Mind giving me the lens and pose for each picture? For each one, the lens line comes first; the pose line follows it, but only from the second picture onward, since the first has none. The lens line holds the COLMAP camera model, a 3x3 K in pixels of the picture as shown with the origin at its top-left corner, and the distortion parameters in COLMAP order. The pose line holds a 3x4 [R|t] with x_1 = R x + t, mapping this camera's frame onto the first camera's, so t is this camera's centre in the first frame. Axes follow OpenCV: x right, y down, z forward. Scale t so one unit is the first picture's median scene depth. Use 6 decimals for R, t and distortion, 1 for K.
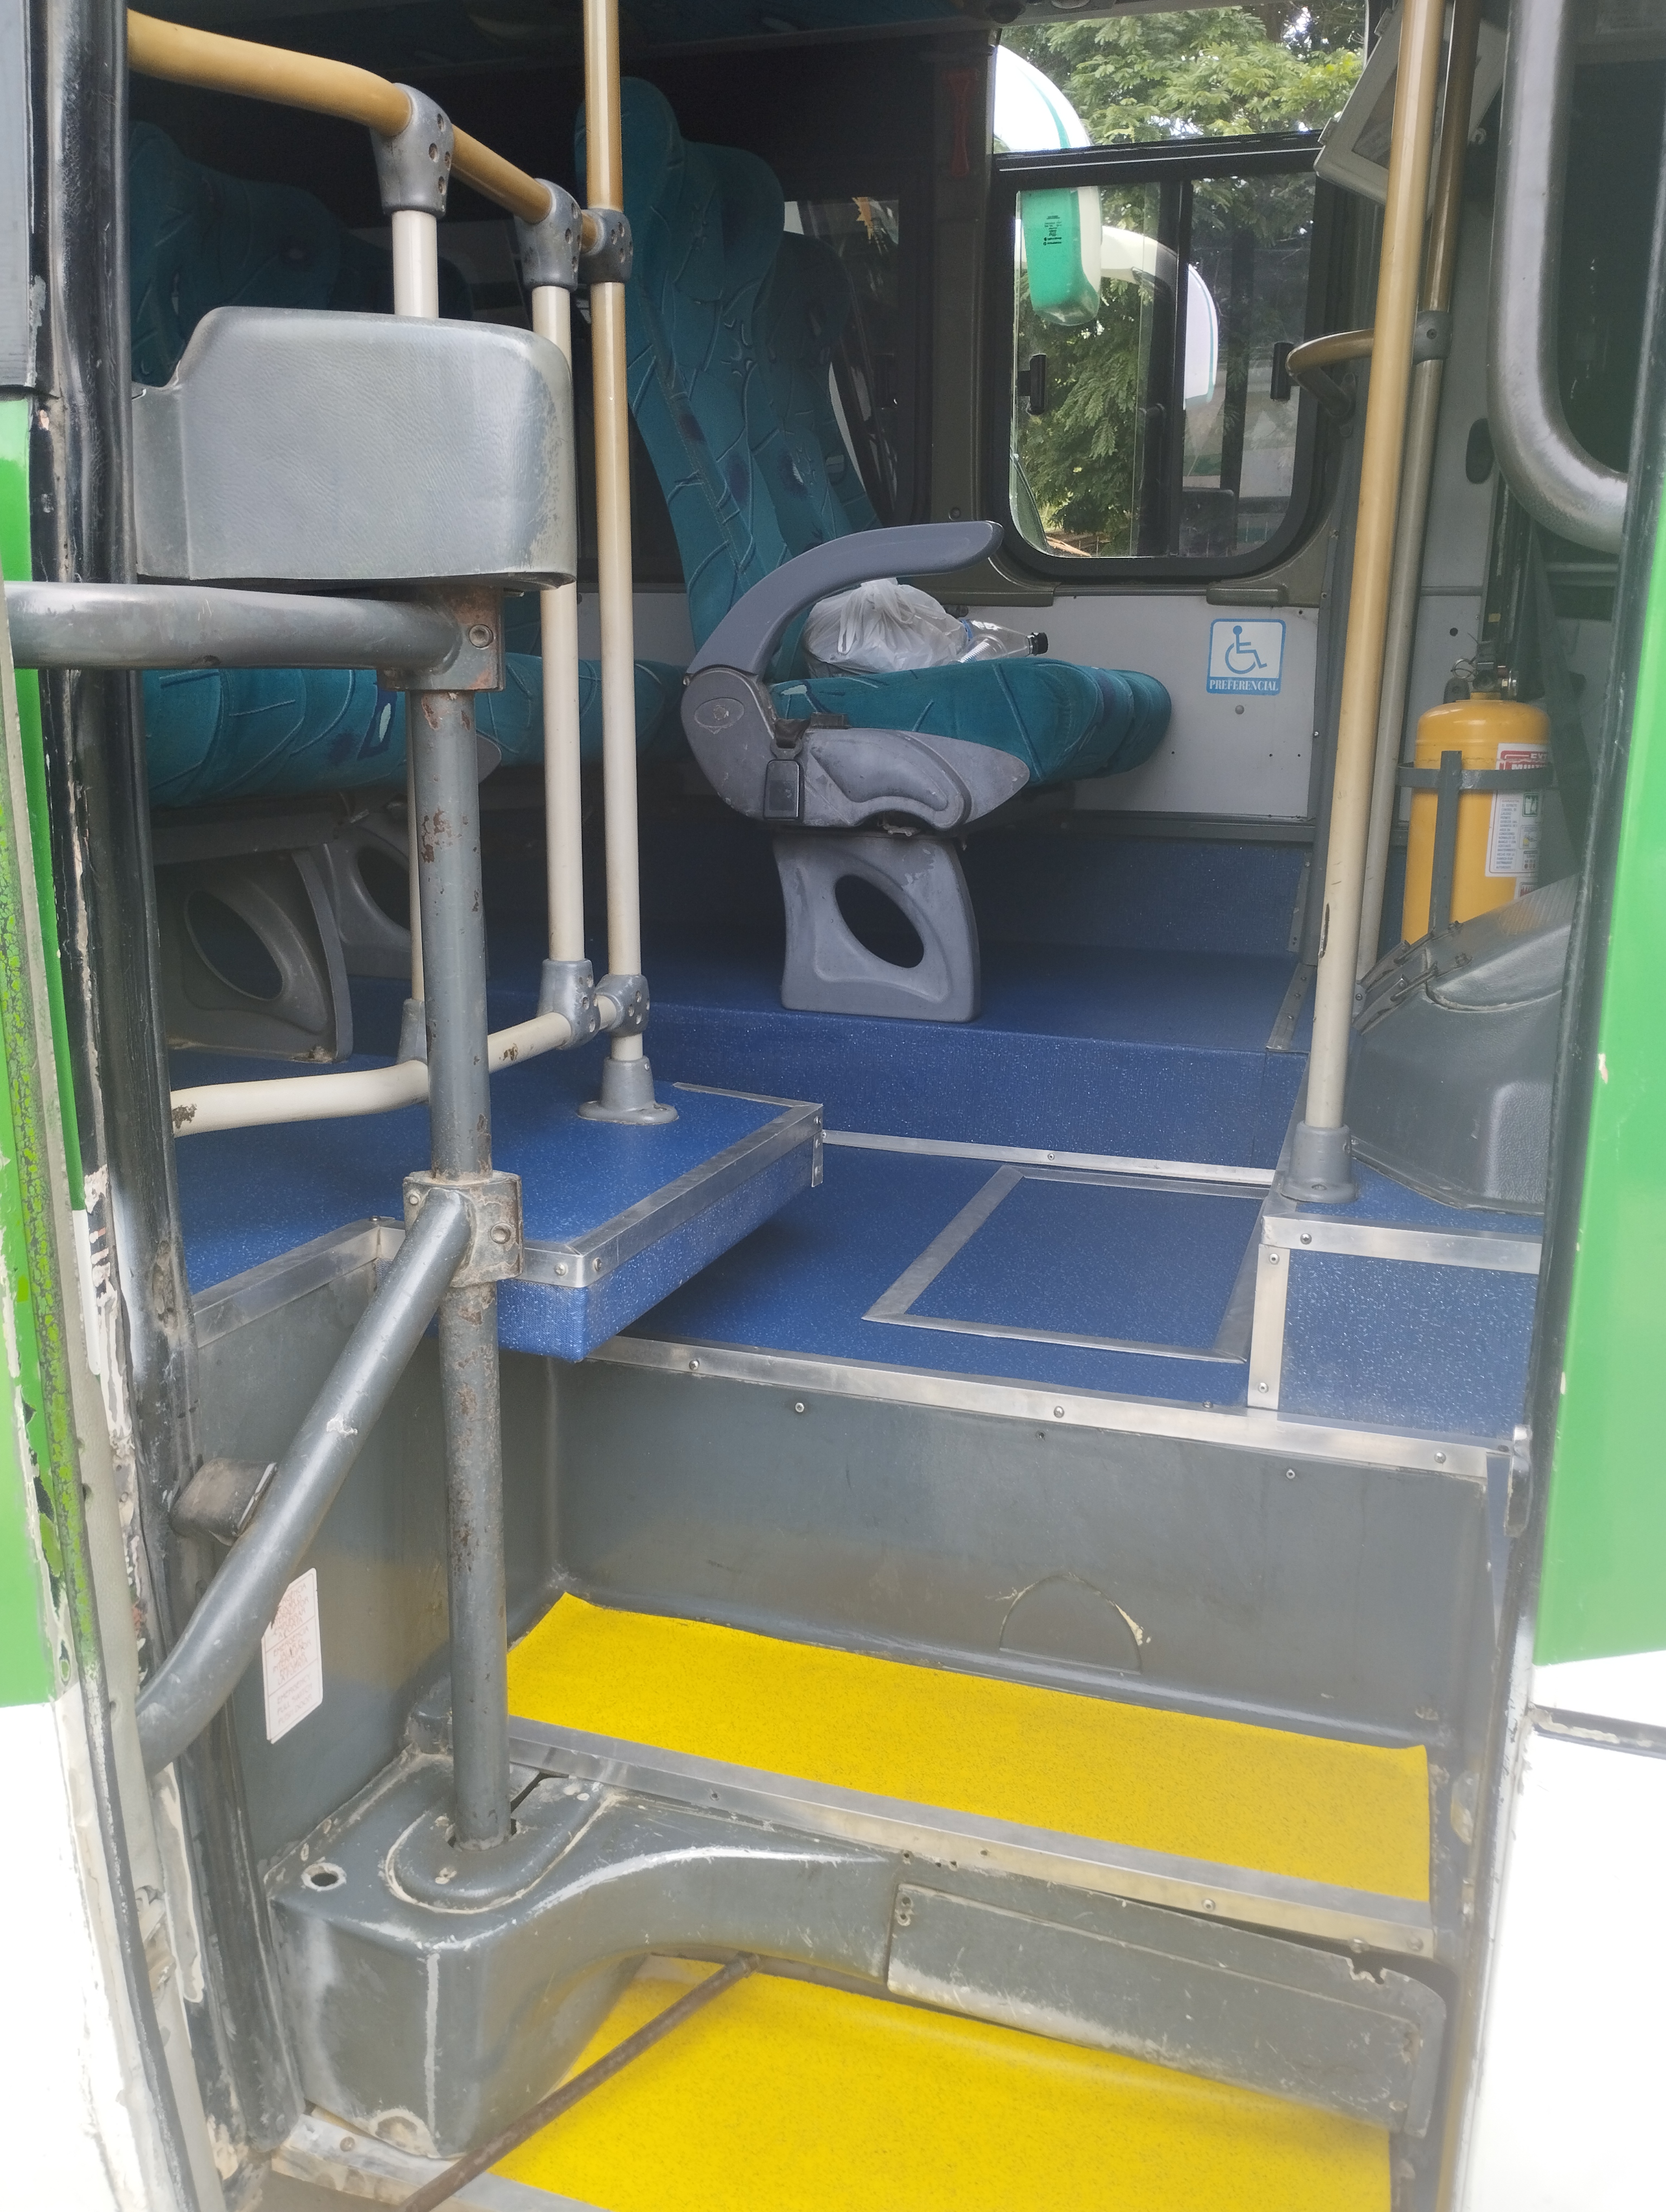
lens RADIAL K [[1837.9, 0, 826.8], [0, 1837.9, 1162.2], [0, 0, 1]] dist [0.052114, -0.011811]
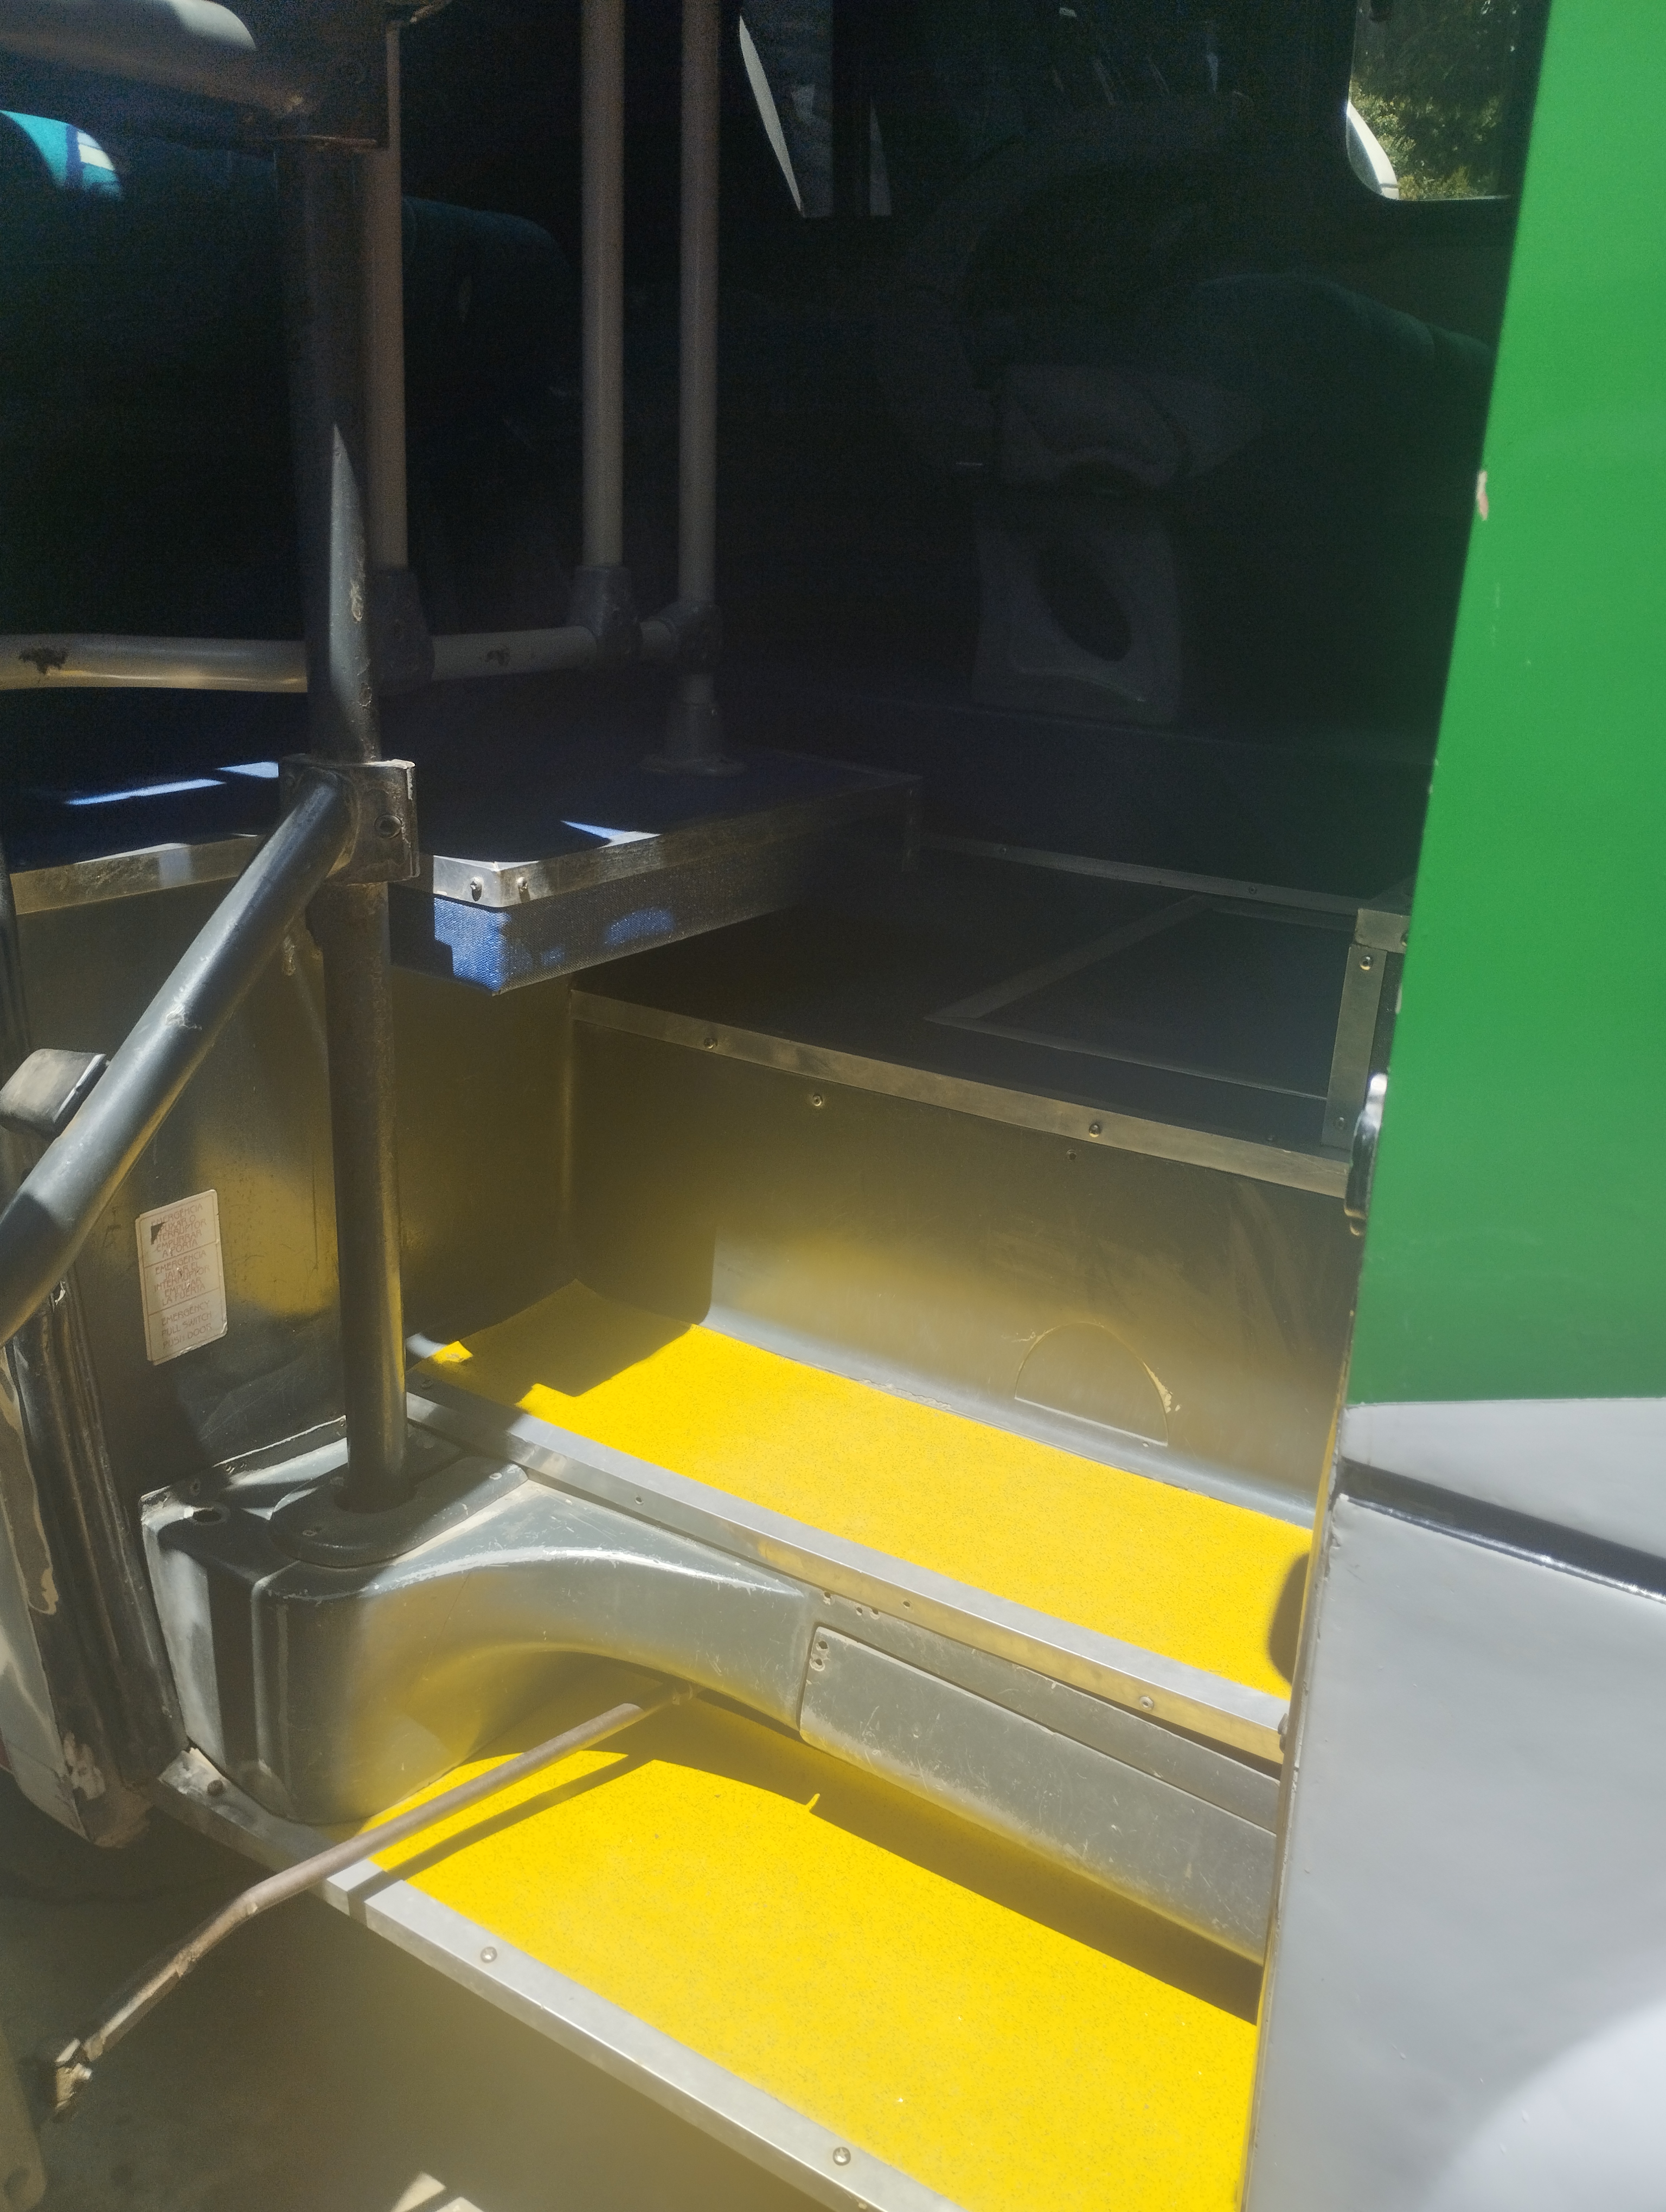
lens RADIAL K [[1833.2, 0, 819.4], [0, 1833.2, 1145.2], [0, 0, 1]] dist [0.072679, -0.061135]
pose [[0.969303, 0.105300, -0.222178, 0.193714], [-0.084913, 0.991416, 0.099423, 0.070397], [0.230740, -0.077506, 0.969924, 0.155248]]
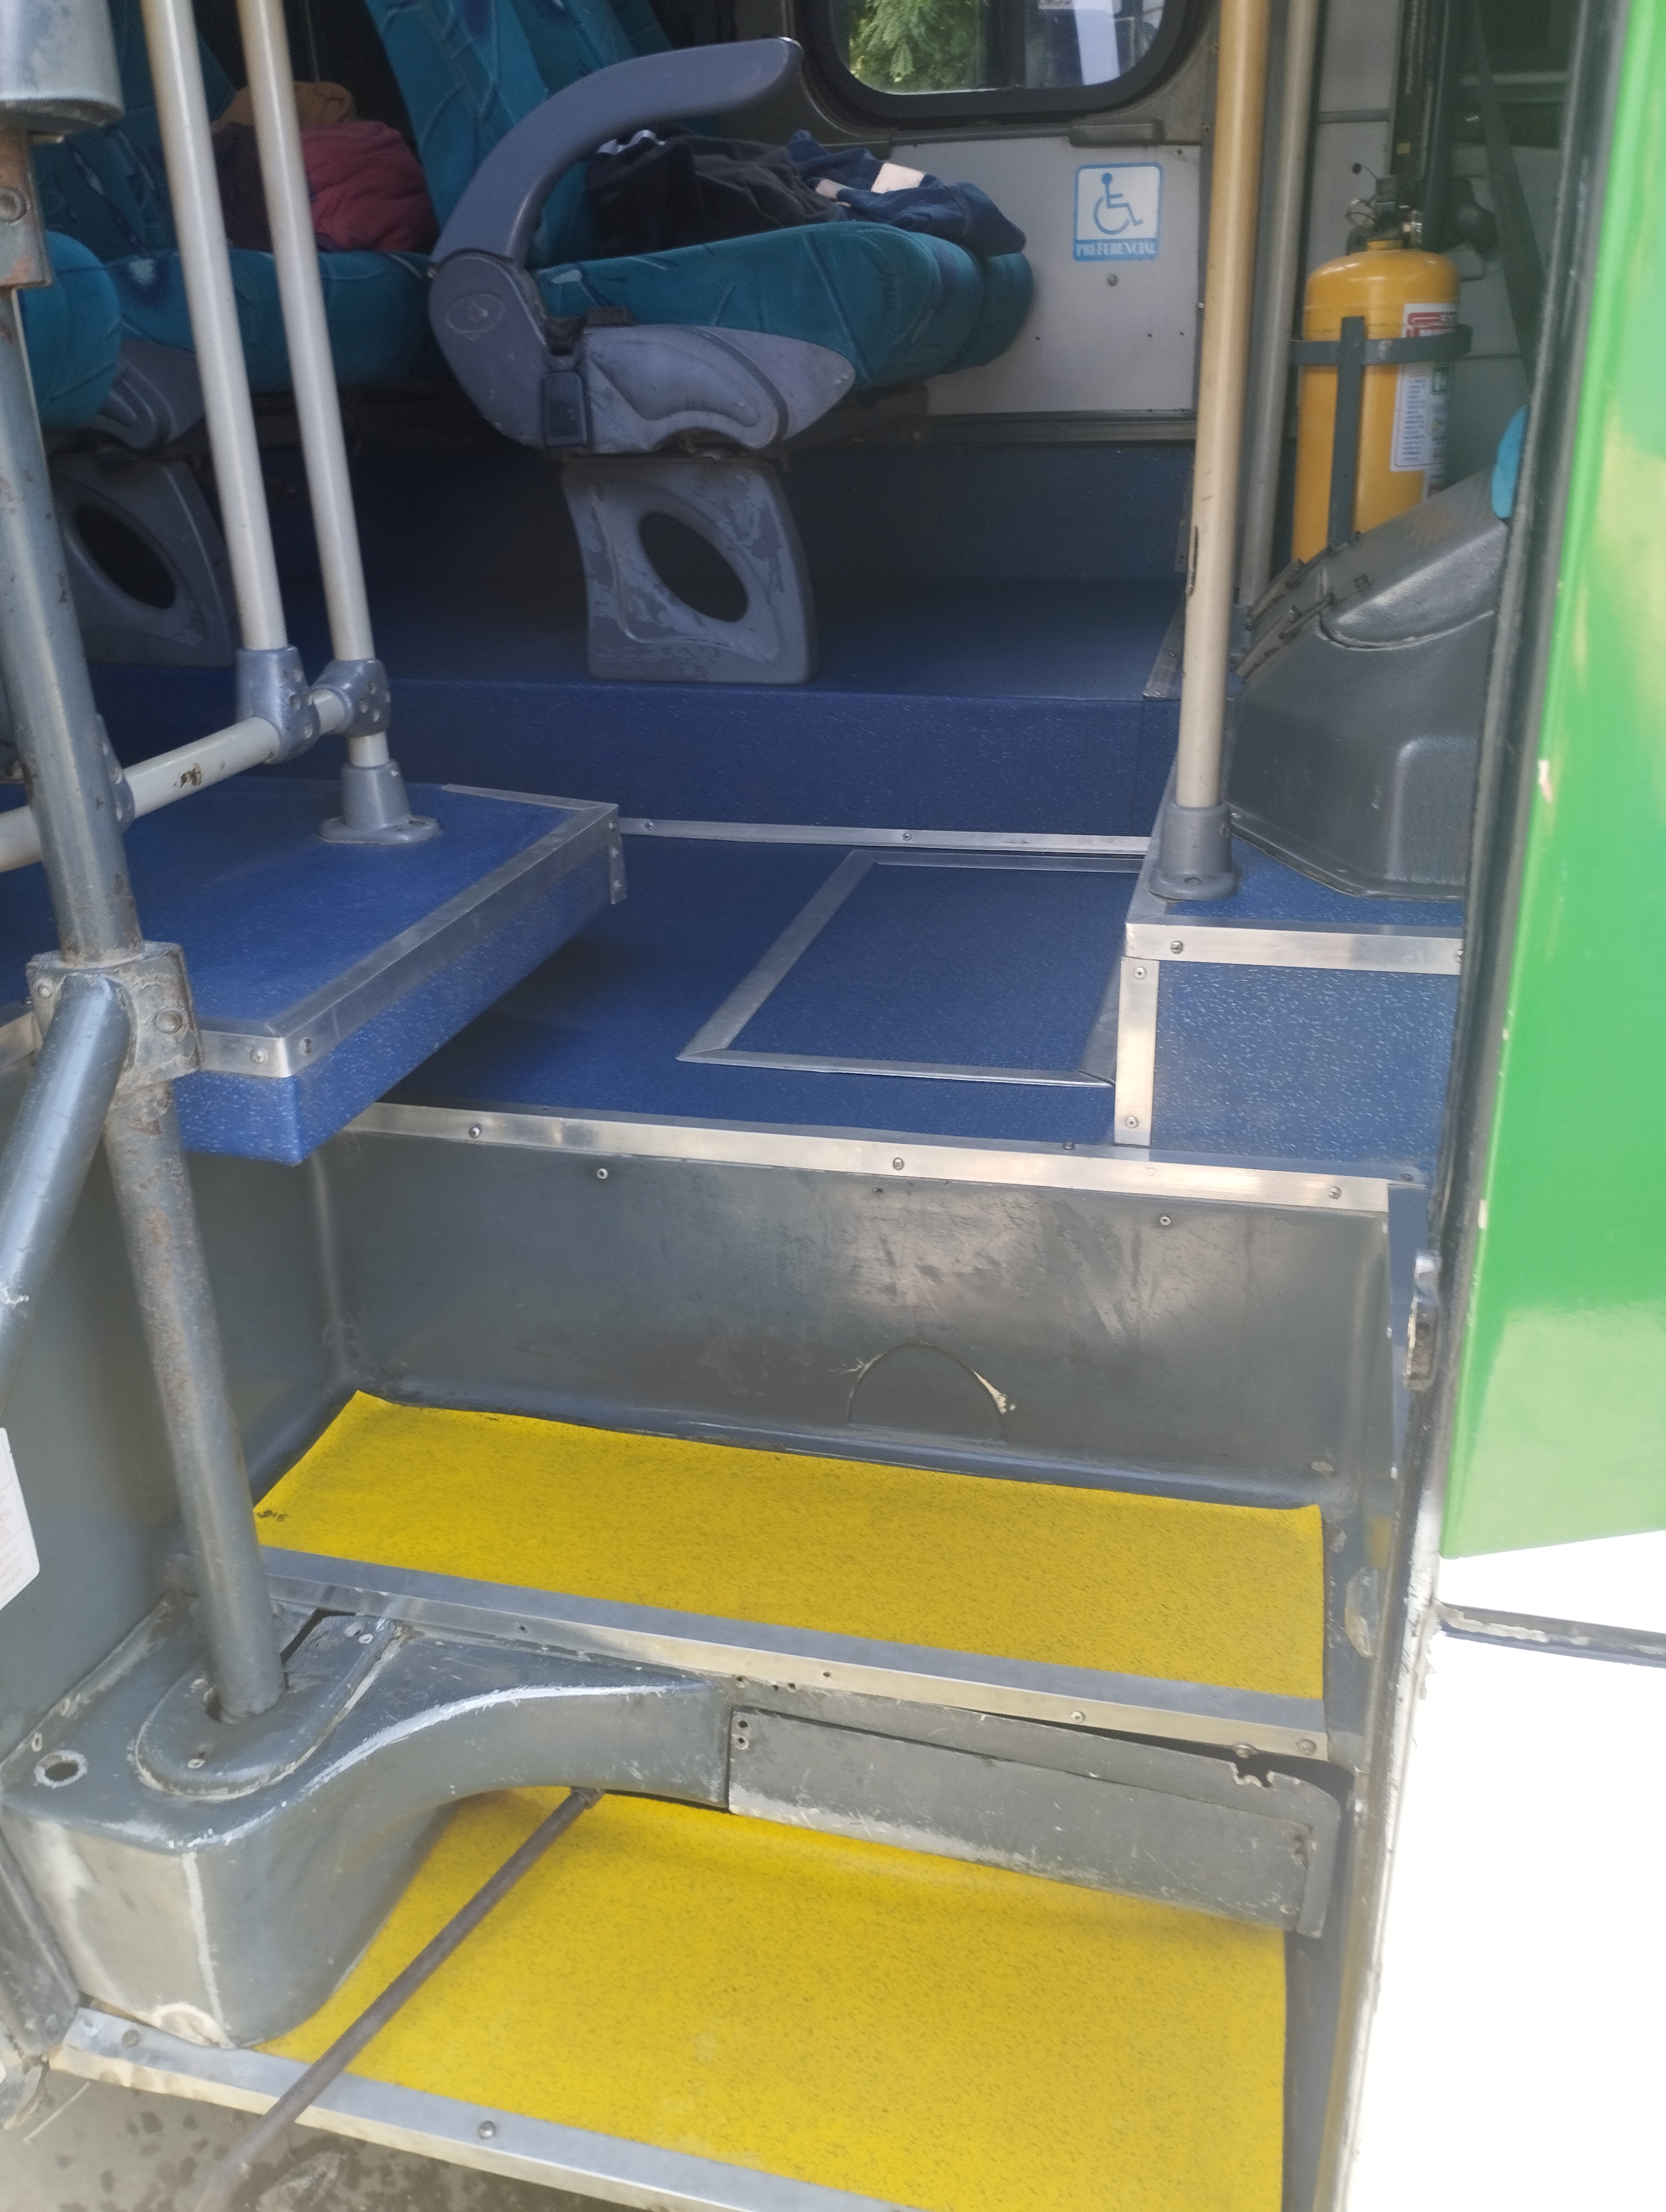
lens RADIAL K [[1833.2, 0, 819.4], [0, 1833.2, 1145.2], [0, 0, 1]] dist [0.072679, -0.061135]
pose [[0.997237, -0.066515, 0.033090, 0.062295], [0.059369, 0.981270, 0.183258, -0.032484], [-0.044659, -0.180787, 0.982508, 0.163879]]
